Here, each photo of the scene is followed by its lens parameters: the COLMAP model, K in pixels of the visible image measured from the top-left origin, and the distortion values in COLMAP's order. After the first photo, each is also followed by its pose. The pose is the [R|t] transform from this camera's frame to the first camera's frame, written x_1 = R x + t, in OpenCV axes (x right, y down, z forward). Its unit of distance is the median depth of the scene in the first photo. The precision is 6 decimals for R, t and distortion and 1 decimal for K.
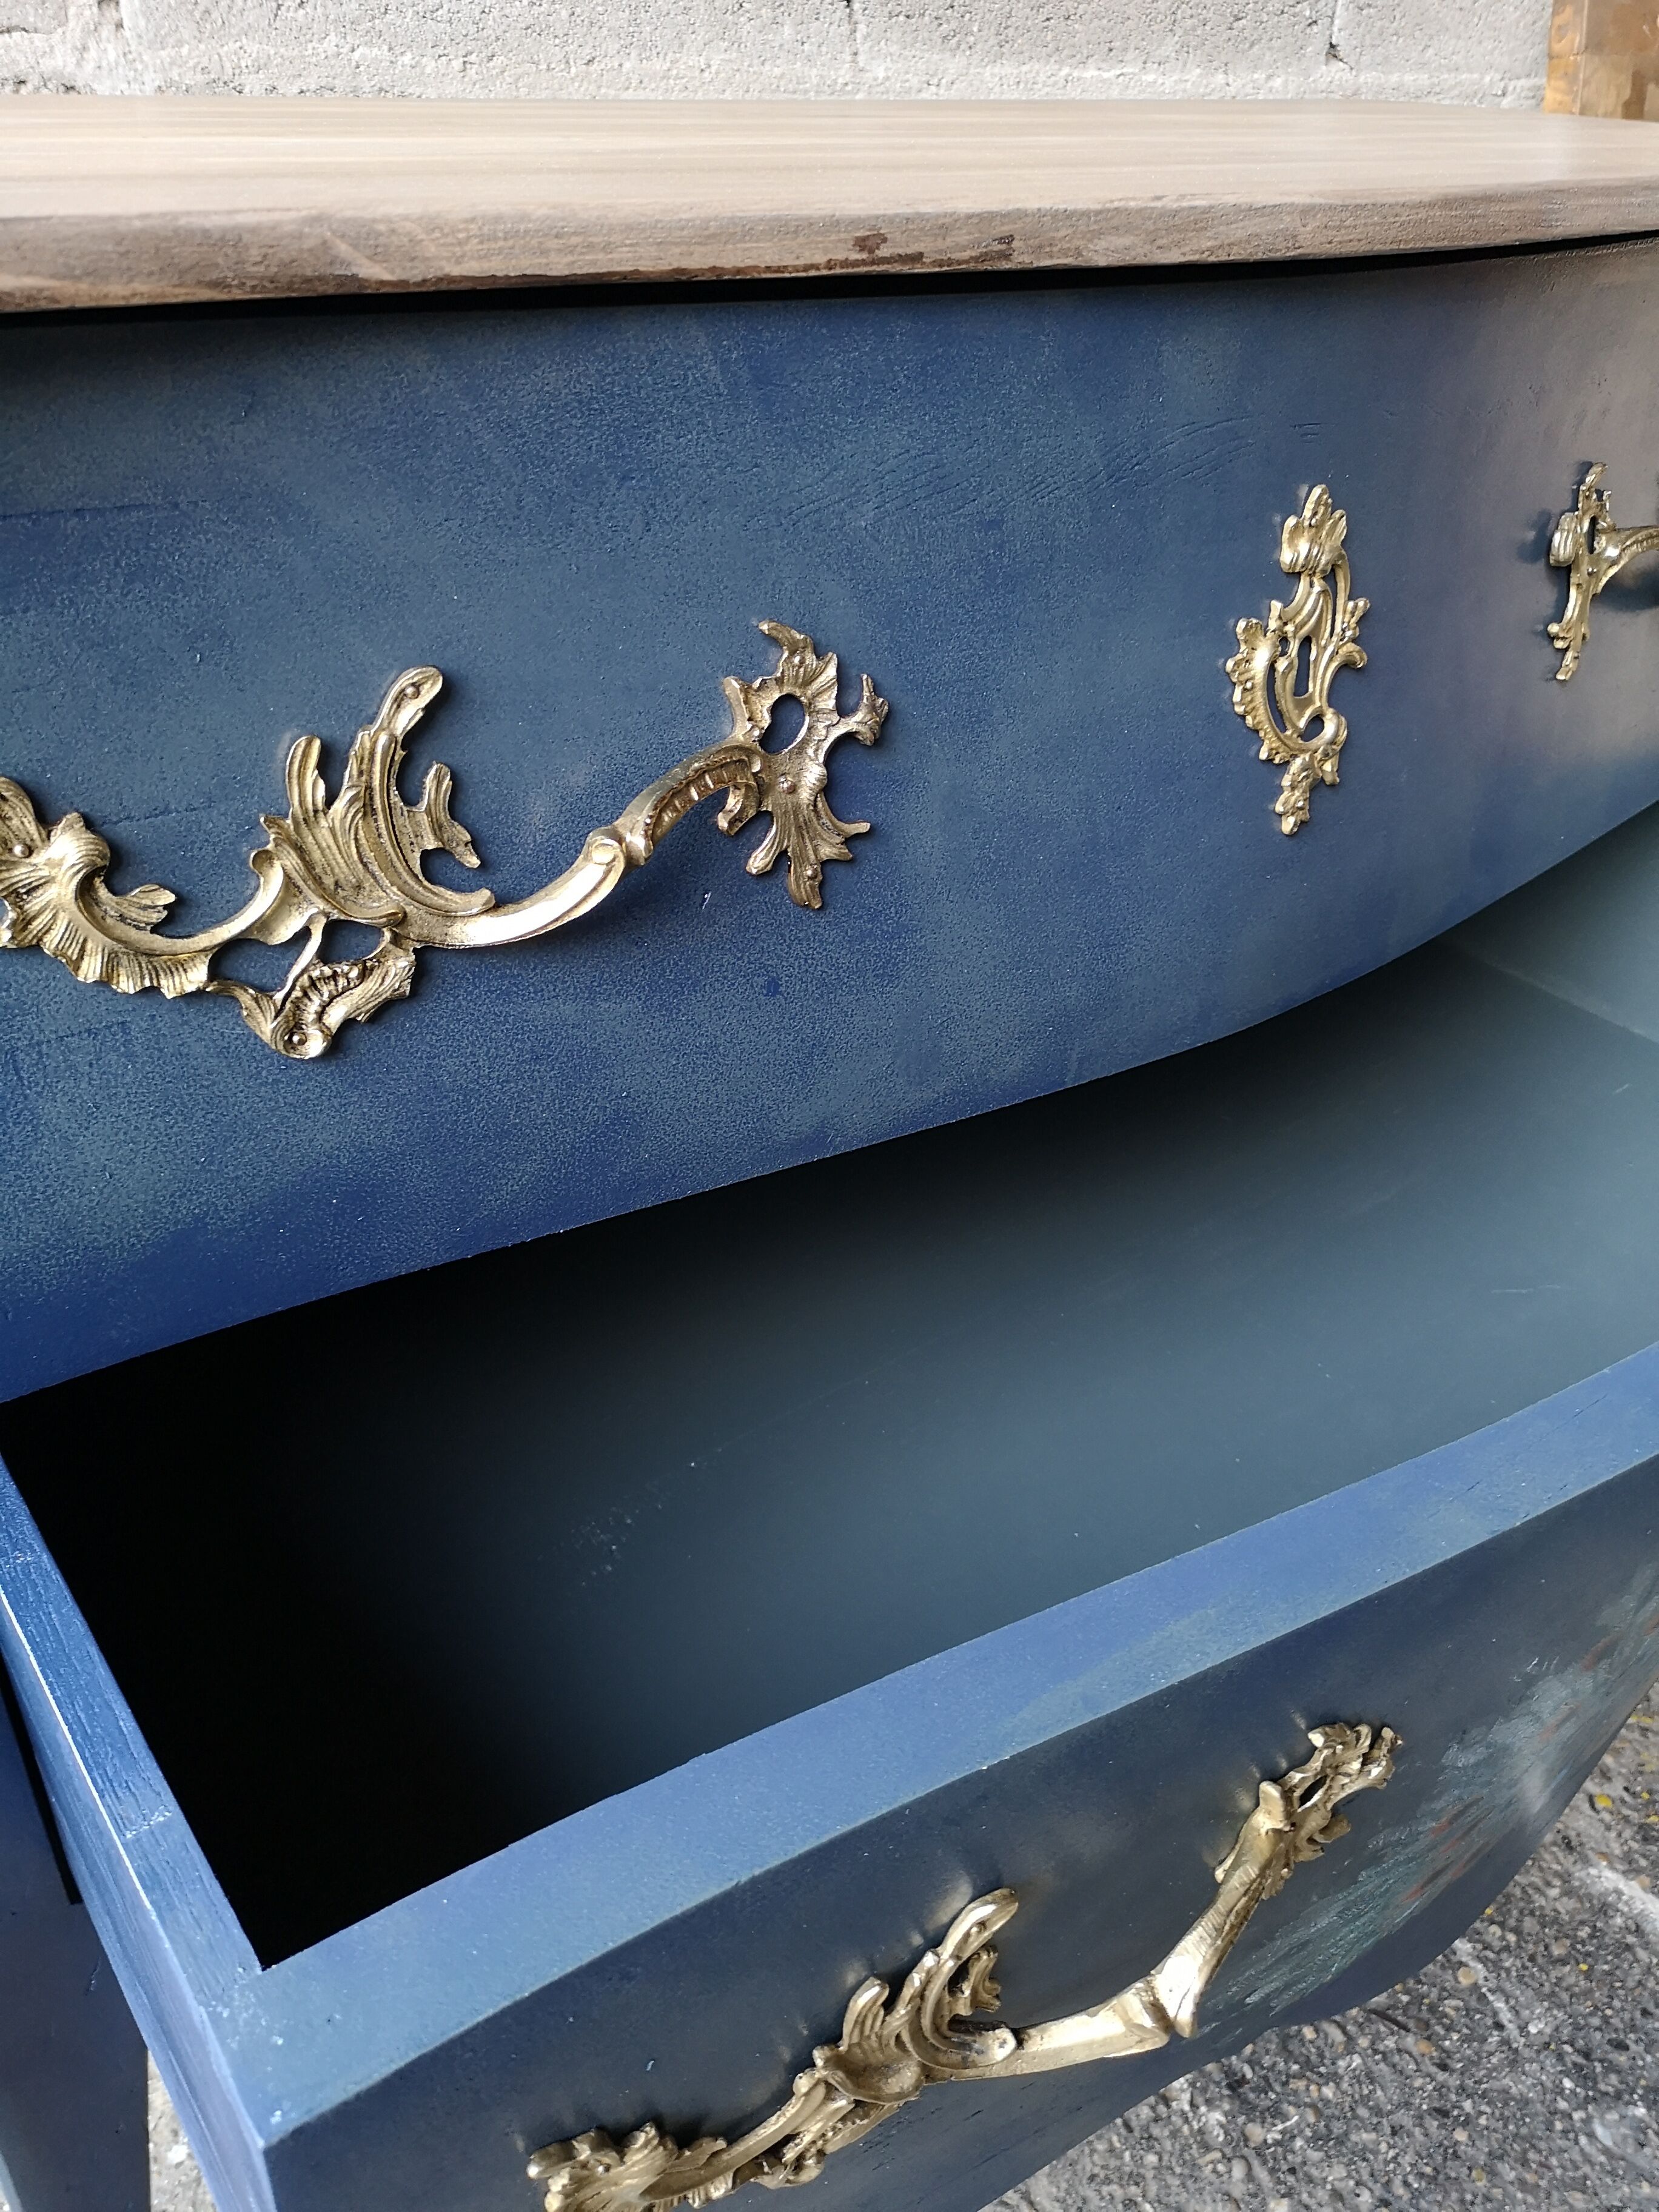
lens RADIAL K [[1809.4, 0, 829.5], [0, 1809.4, 1106.0], [0, 0, 1]] dist [0.083664, -0.137985]
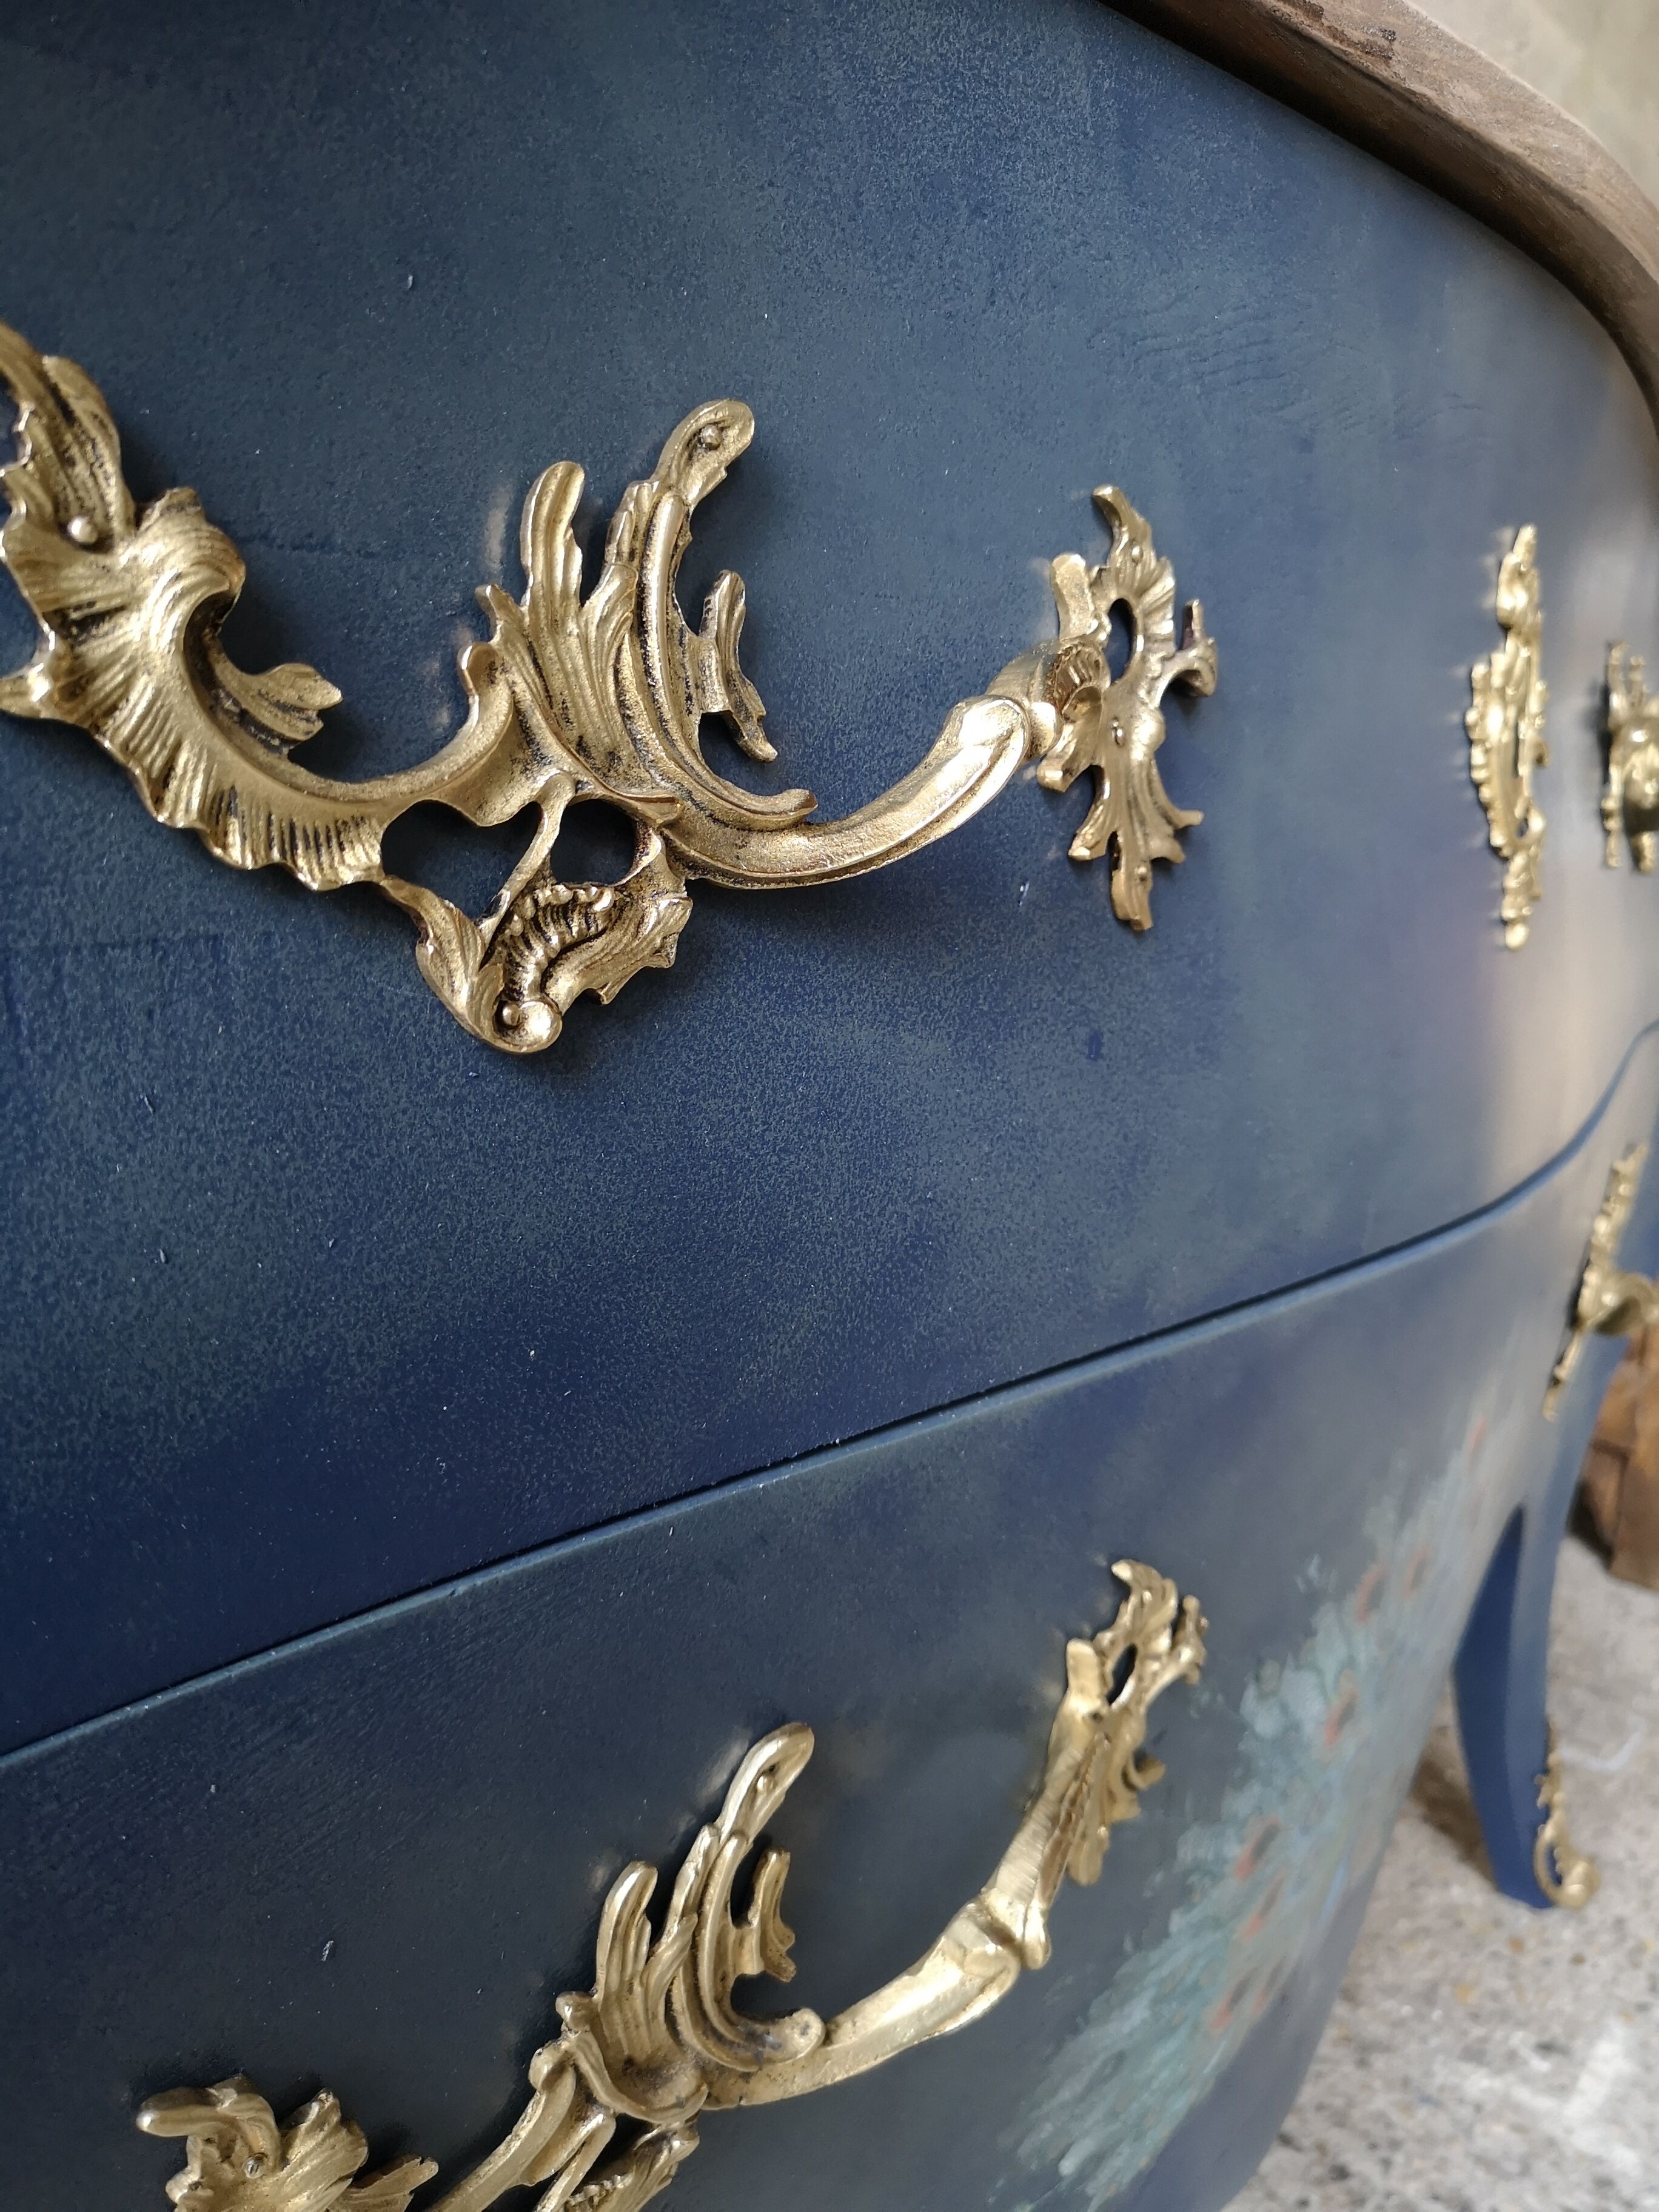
lens RADIAL K [[1809.4, 0, 829.5], [0, 1809.4, 1106.0], [0, 0, 1]] dist [0.083664, -0.137985]
pose [[0.952368, -0.020860, 0.304236, -0.371321], [0.119318, 0.943611, -0.308808, 0.168126], [-0.280639, 0.330399, 0.901154, 0.506685]]
